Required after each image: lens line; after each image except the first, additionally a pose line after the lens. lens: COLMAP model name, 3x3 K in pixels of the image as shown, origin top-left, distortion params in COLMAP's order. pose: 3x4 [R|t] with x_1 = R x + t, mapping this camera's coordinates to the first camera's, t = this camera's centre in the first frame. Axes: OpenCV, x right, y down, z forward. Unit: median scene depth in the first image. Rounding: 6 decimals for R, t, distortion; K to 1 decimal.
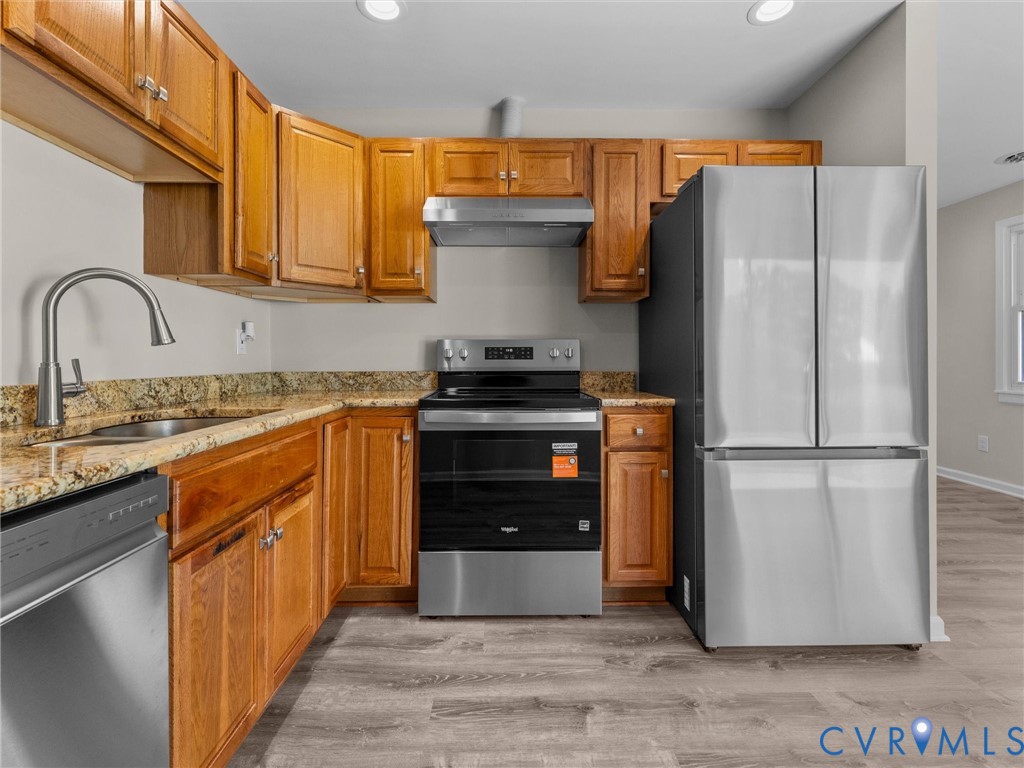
lens RADIAL K [[478.4, 0, 512.2], [0, 478.4, 360.9], [0, 0, 1]] dist [0.000542, -0.000188]
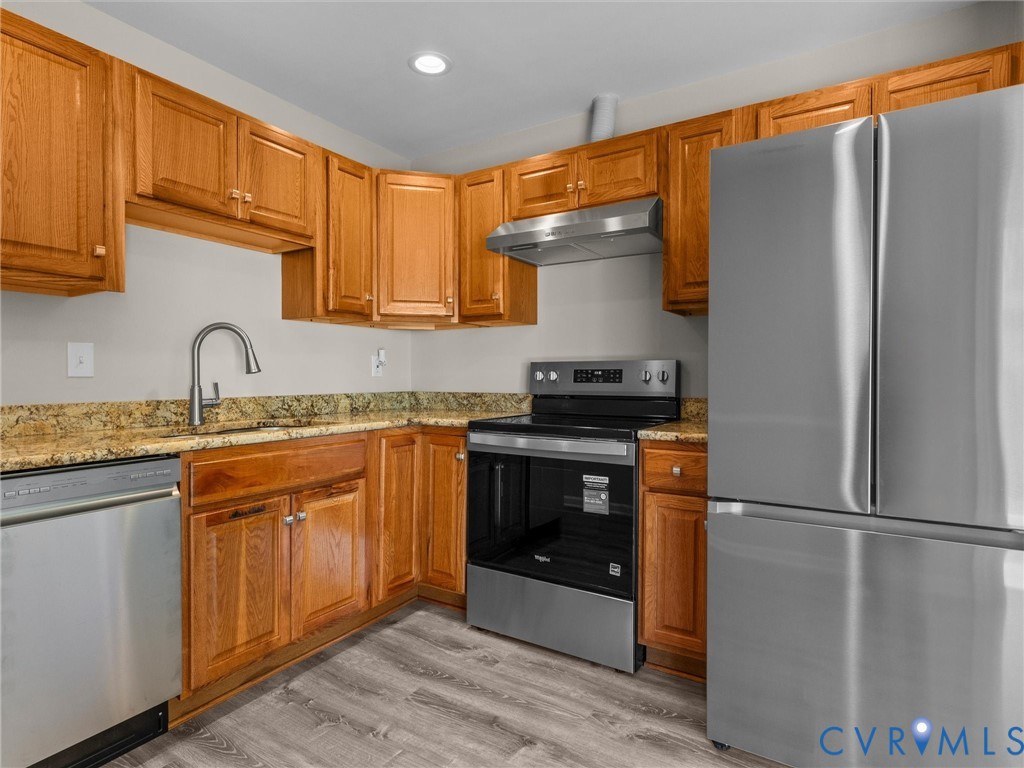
lens RADIAL K [[550.6, 0, 512.0], [0, 550.6, 384.0], [0, 0, 1]] dist [-0.000597, -0.000450]
pose [[0.841135, 0.011146, -0.540711, 0.540907], [-0.004709, 0.999901, 0.013286, -0.017978], [0.540805, -0.008629, 0.841104, 0.026183]]
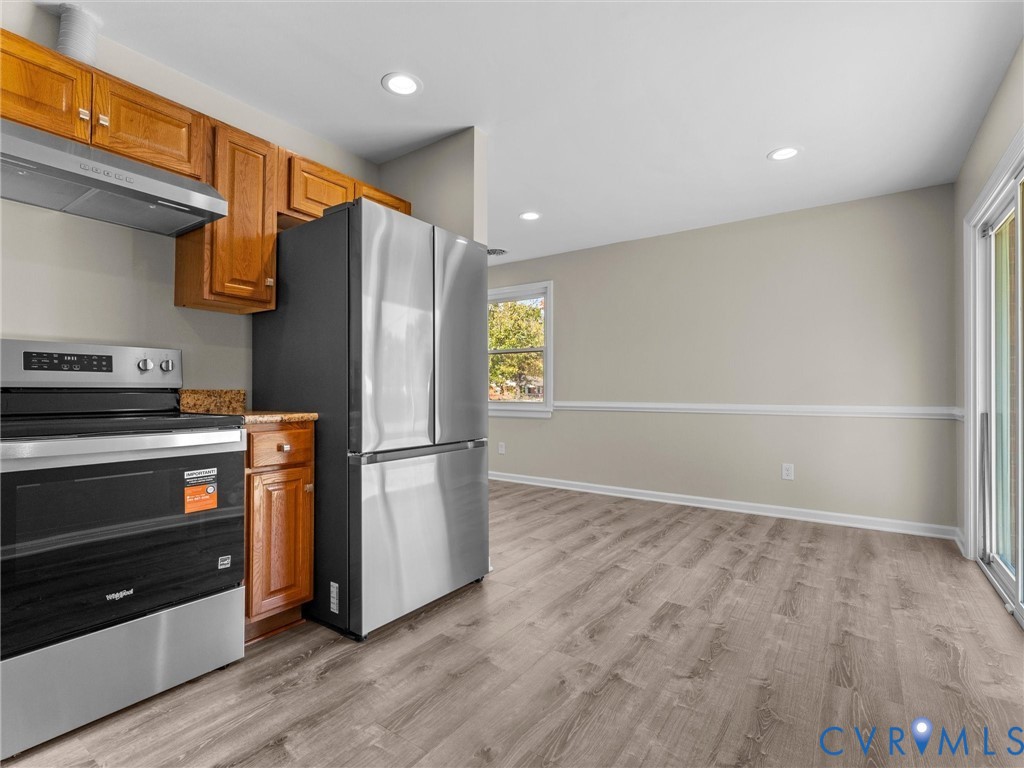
lens RADIAL K [[497.8, 0, 512.0], [0, 497.8, 384.0], [0, 0, 1]] dist [-0.000688, -0.000228]
pose [[0.585904, 0.013621, 0.810266, -0.278841], [-0.001649, 0.999877, -0.015616, 0.033521], [-0.810379, 0.007813, 0.585854, 0.044293]]
